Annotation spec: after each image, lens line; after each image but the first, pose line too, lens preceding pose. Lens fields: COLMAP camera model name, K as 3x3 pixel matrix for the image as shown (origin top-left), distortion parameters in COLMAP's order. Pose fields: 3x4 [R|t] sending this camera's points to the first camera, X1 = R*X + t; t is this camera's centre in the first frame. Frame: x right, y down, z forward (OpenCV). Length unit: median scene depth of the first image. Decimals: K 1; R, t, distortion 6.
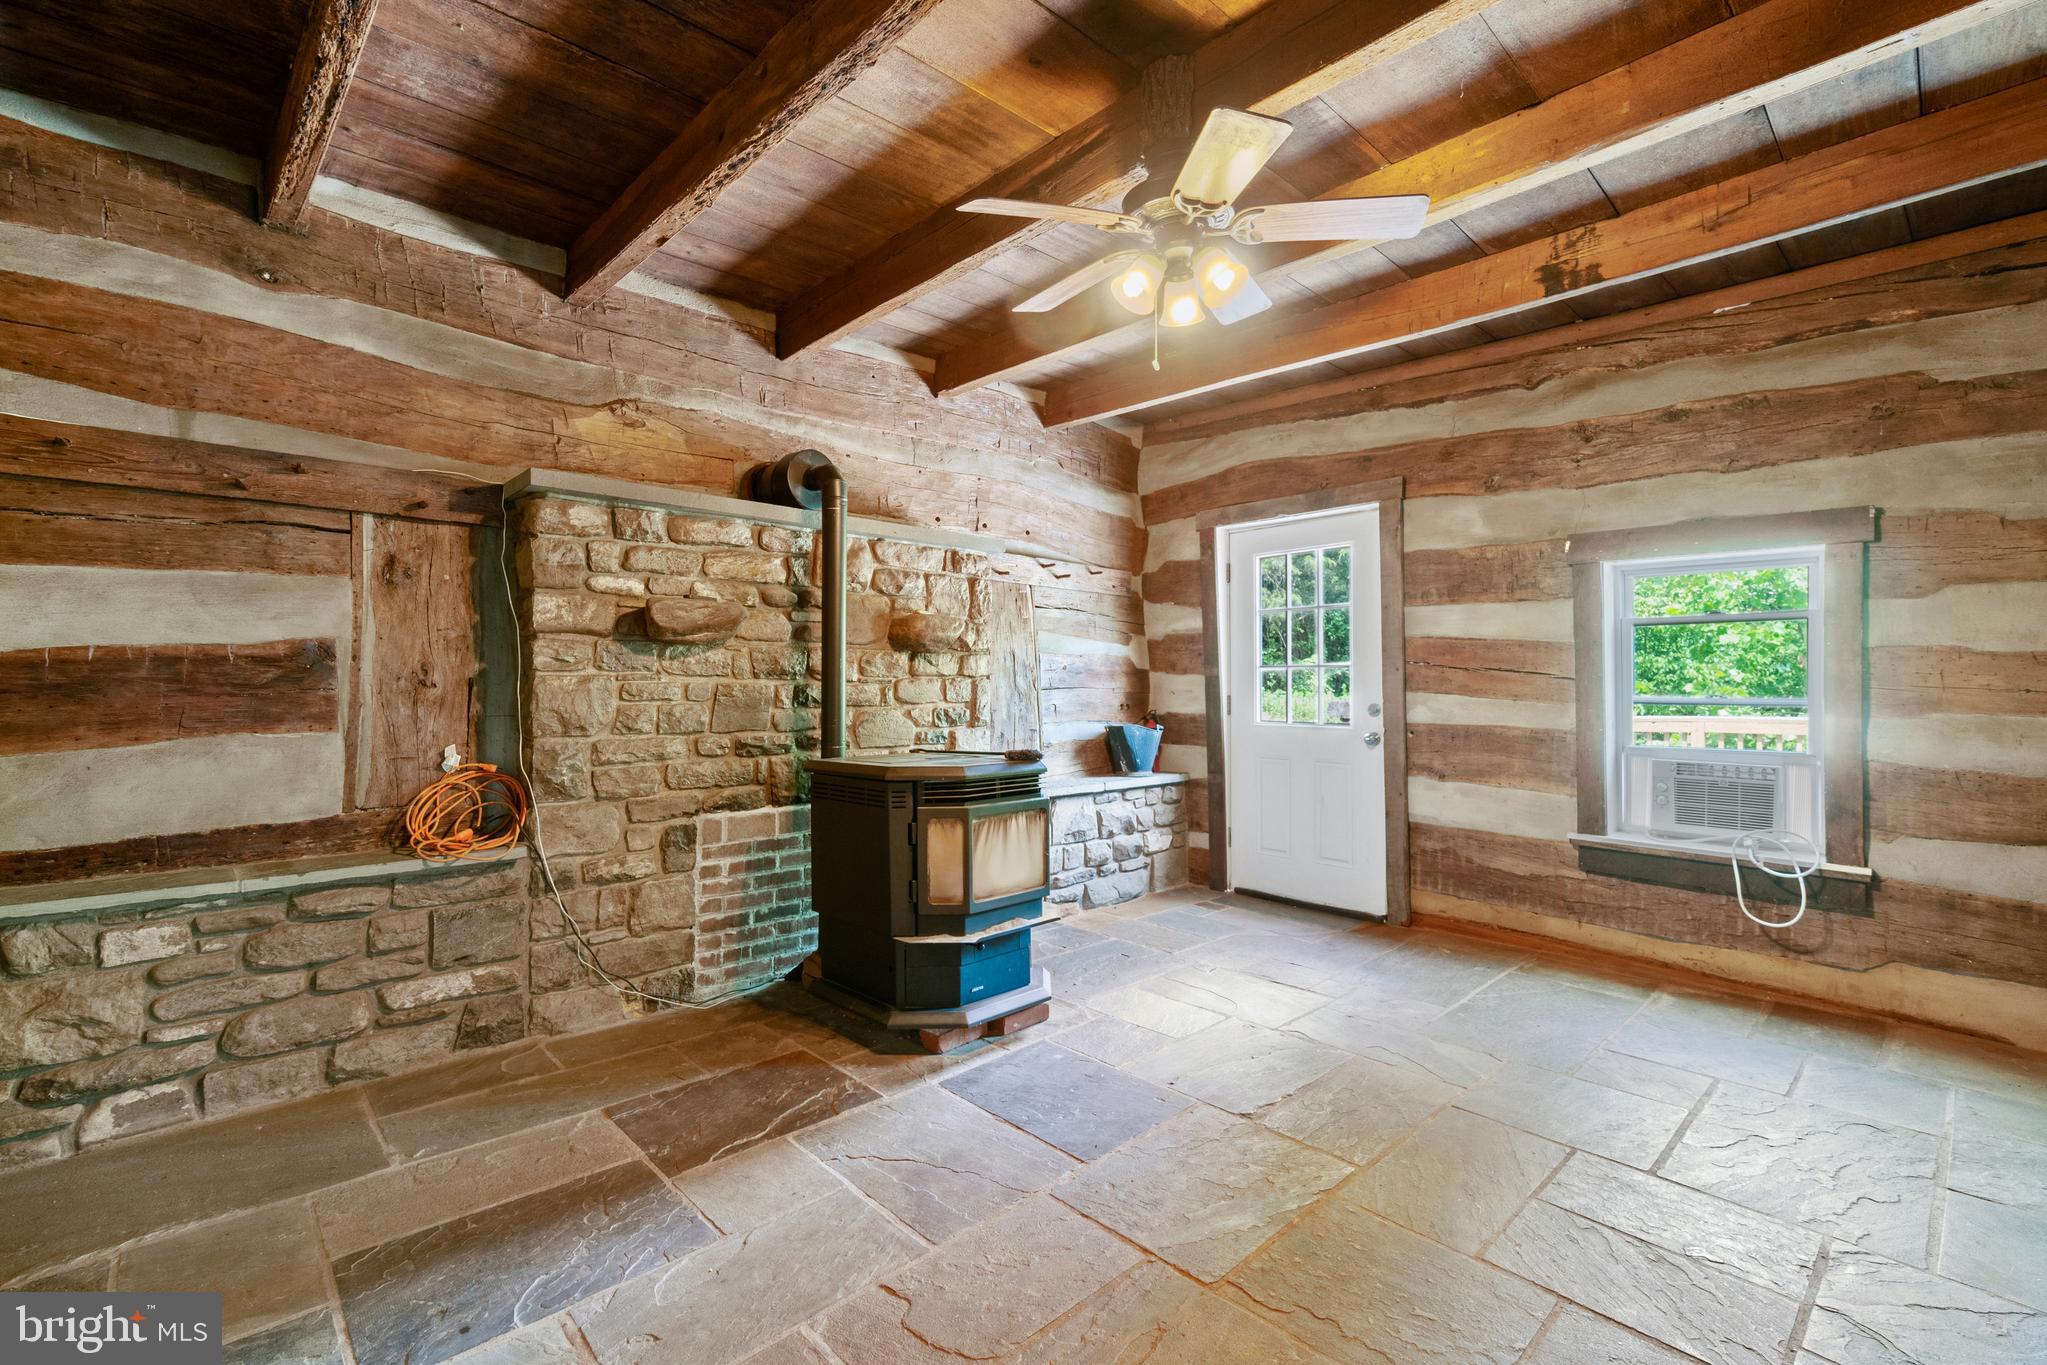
lens RADIAL K [[883.1, 0, 981.2], [0, 883.1, 675.5], [0, 0, 1]] dist [-0.009450, 0.001473]
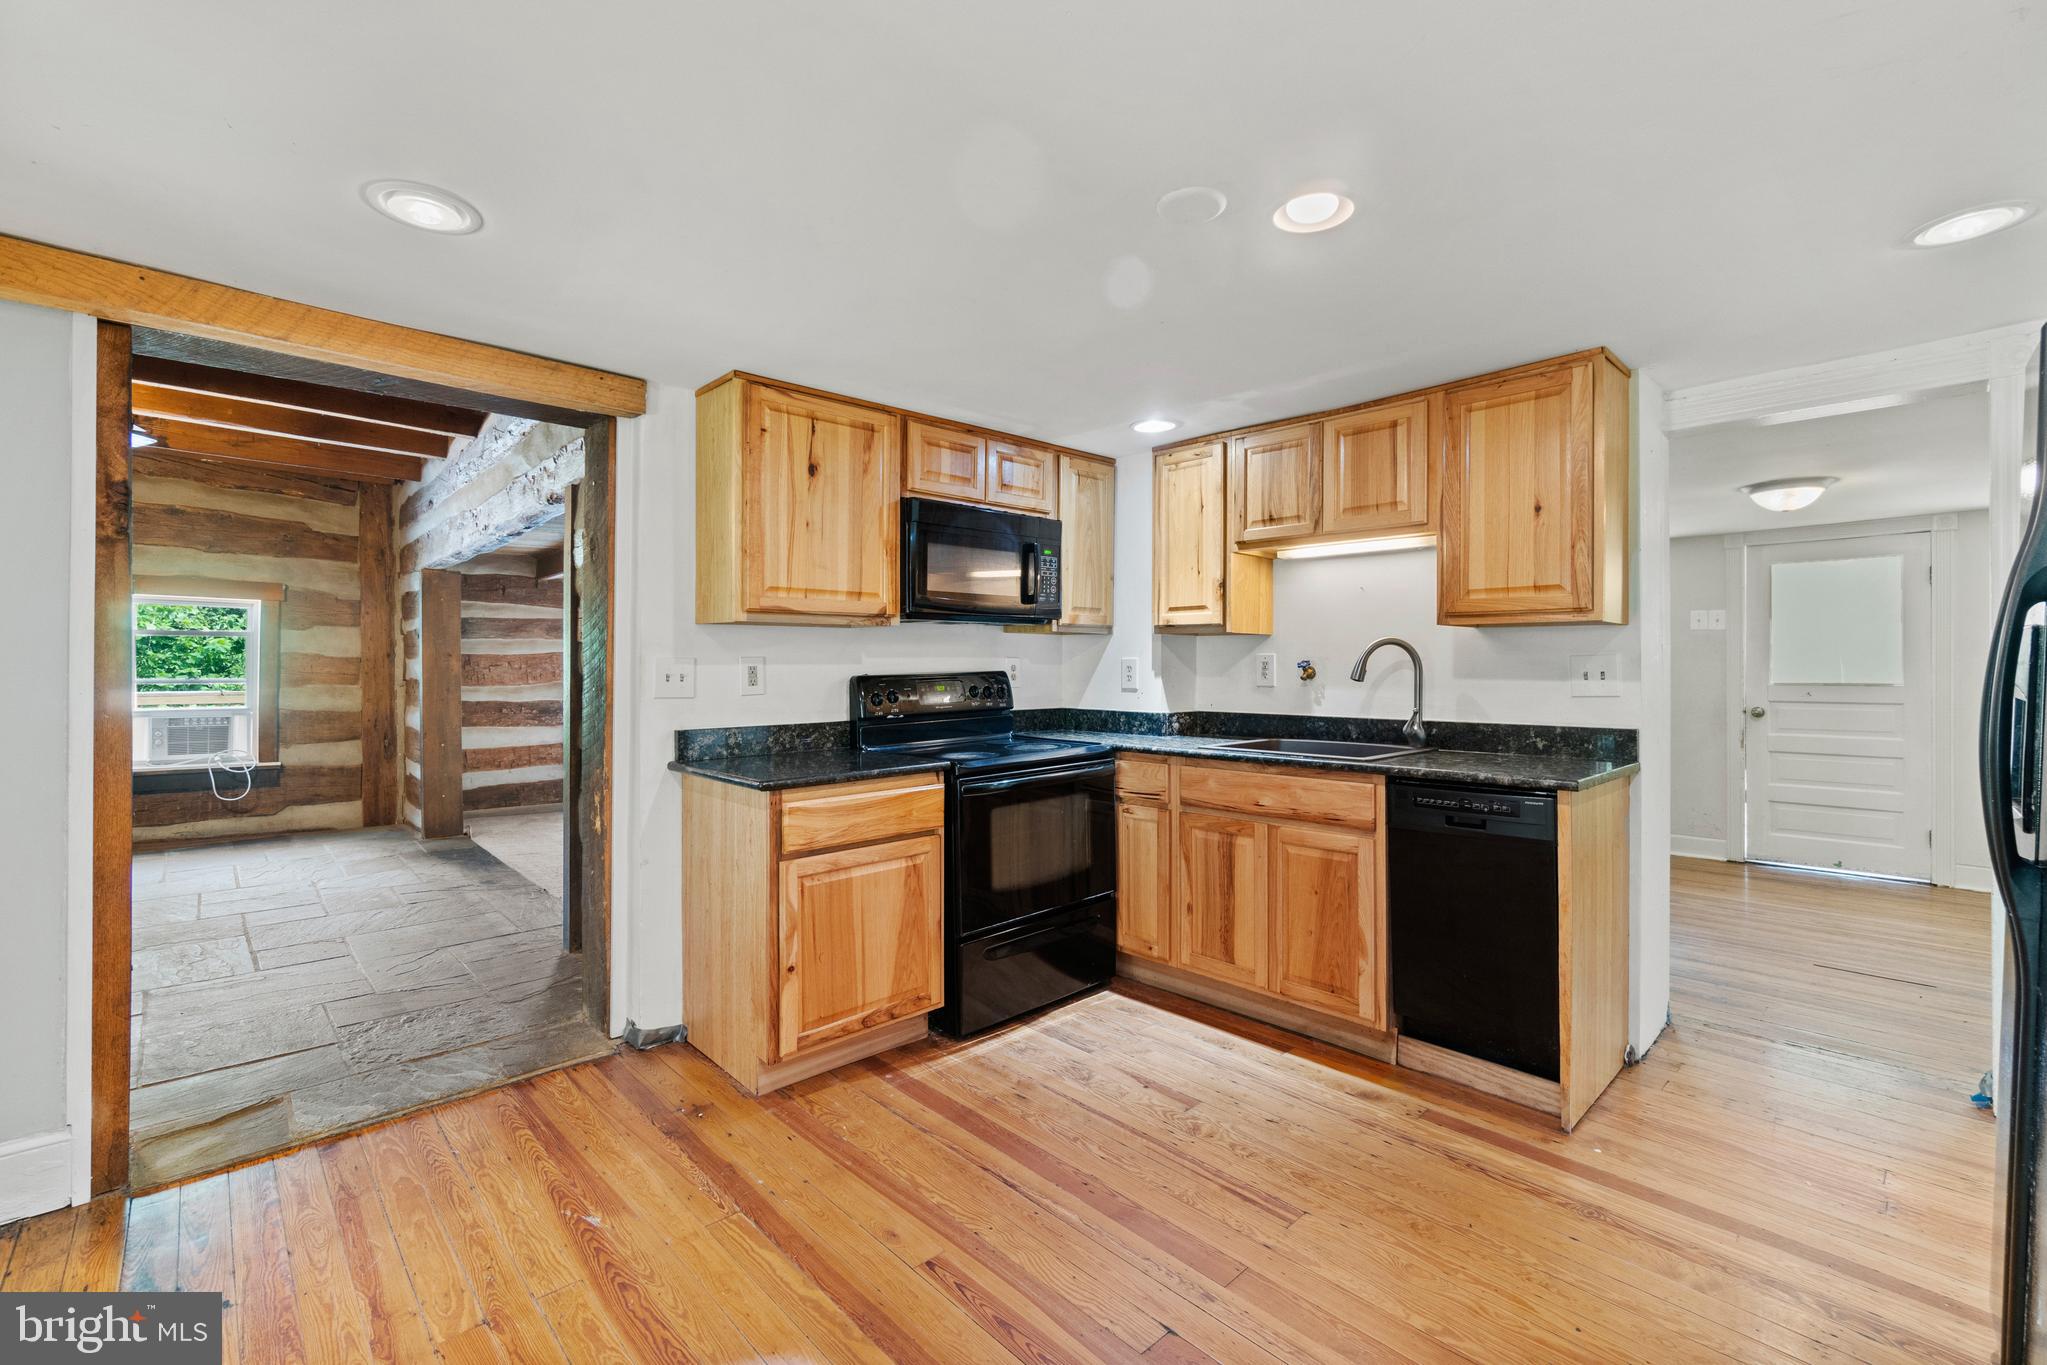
lens RADIAL K [[883.1, 0, 1045.5], [0, 883.1, 665.0], [0, 0, 1]] dist [-0.009450, 0.001473]
pose [[-0.059562, -0.000297, 0.998225, -0.998407], [-0.013621, 0.999907, -0.000515, -0.024562], [-0.998132, -0.013627, -0.059561, -0.577526]]
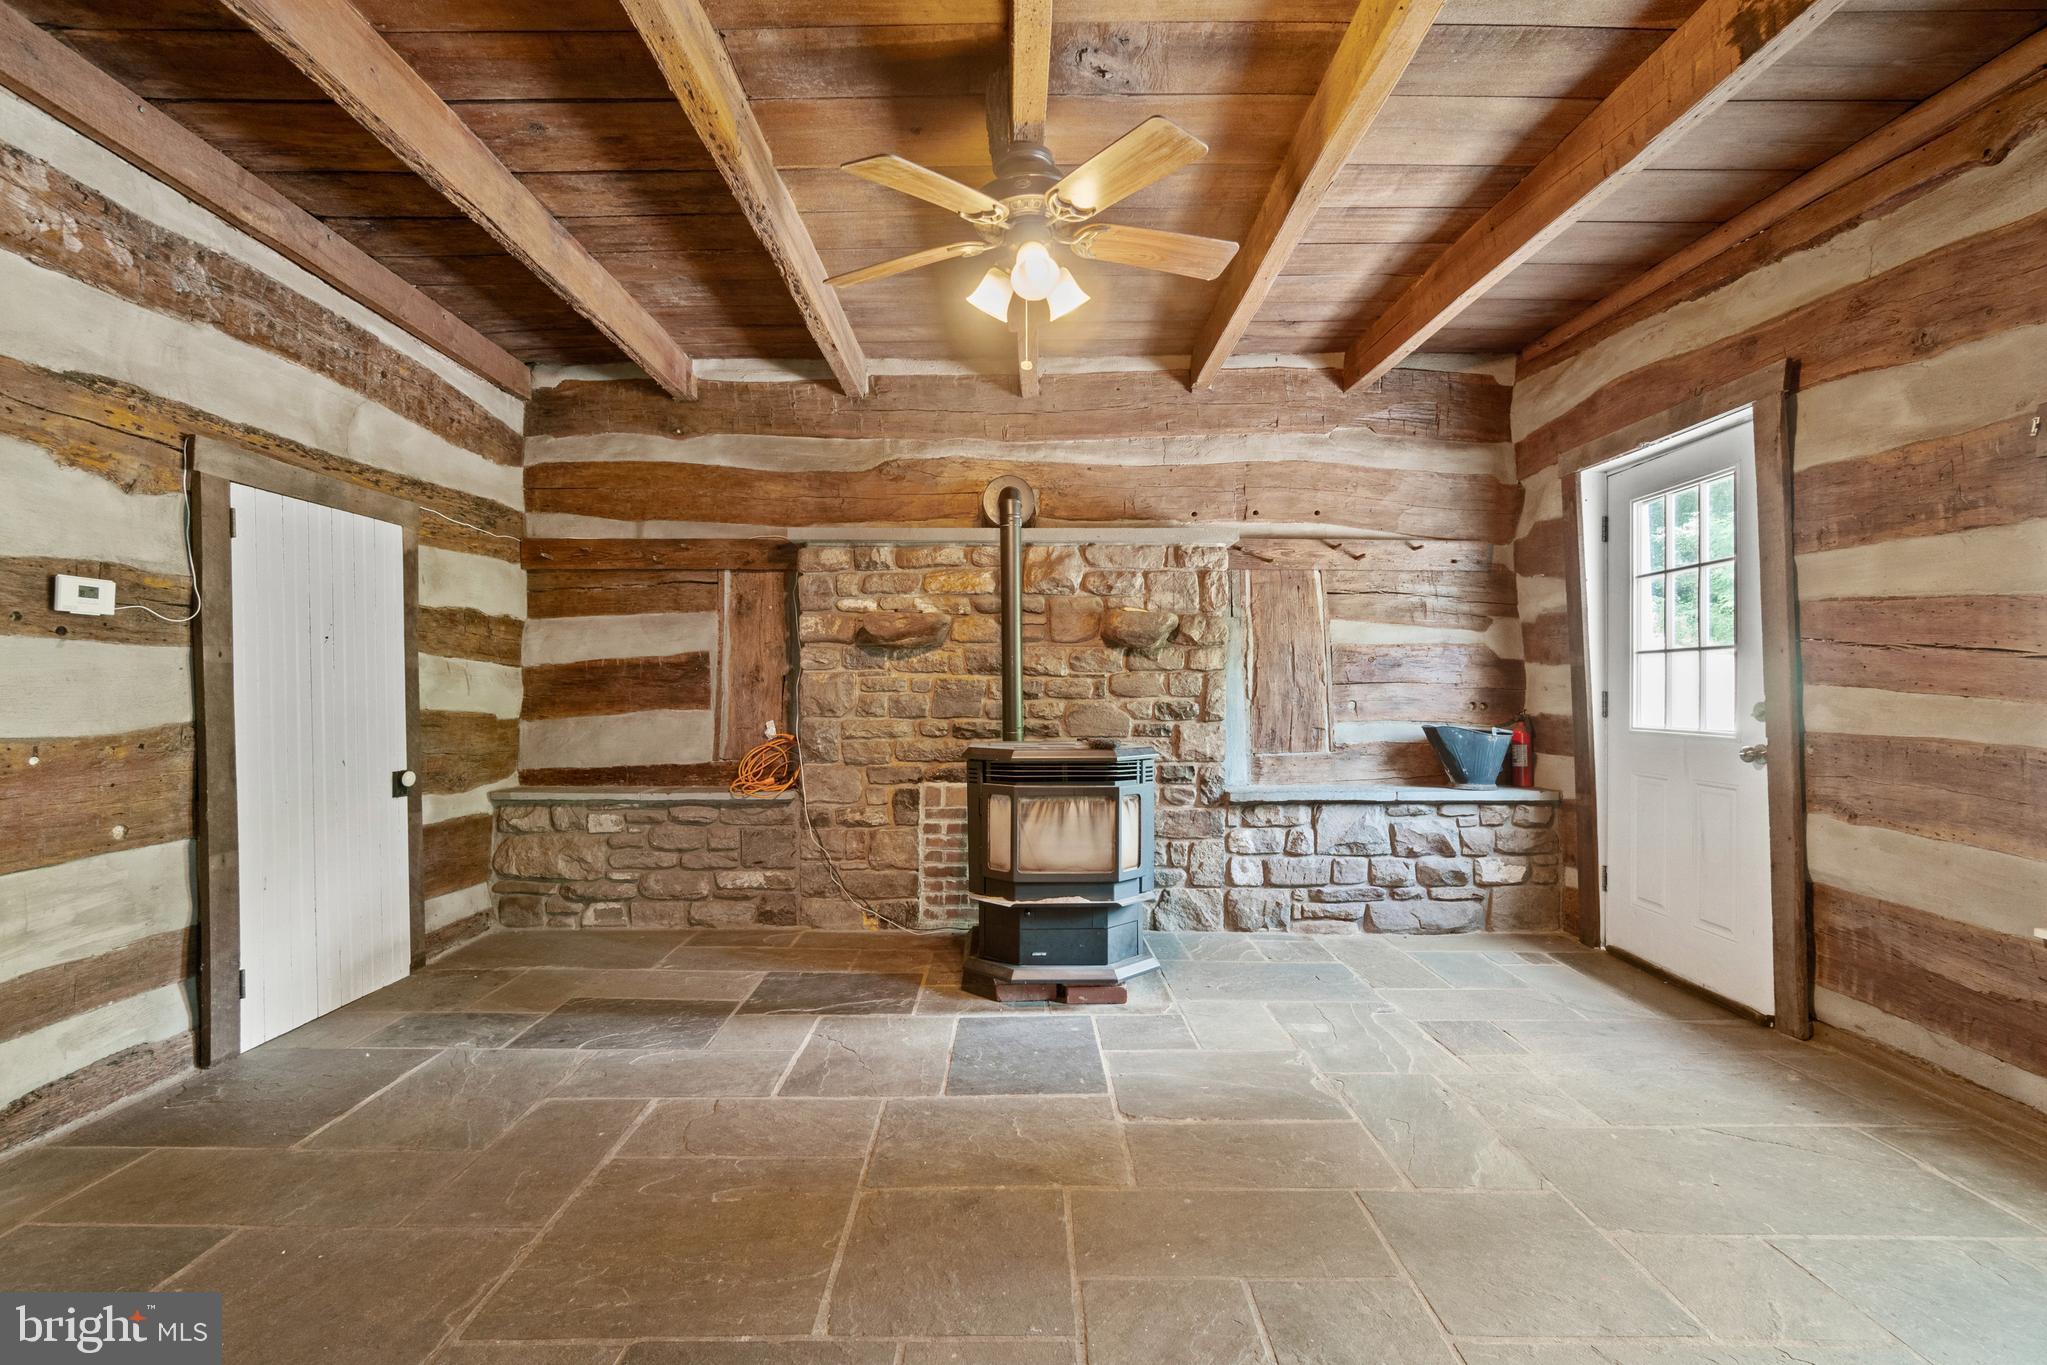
lens RADIAL K [[883.1, 0, 999.0], [0, 883.1, 696.0], [0, 0, 1]] dist [-0.009450, 0.001473]
pose [[0.740667, 0.004703, -0.671856, 0.578788], [0.008424, 0.999832, 0.016287, 0.013965], [0.671820, -0.017723, 0.740503, 0.134548]]
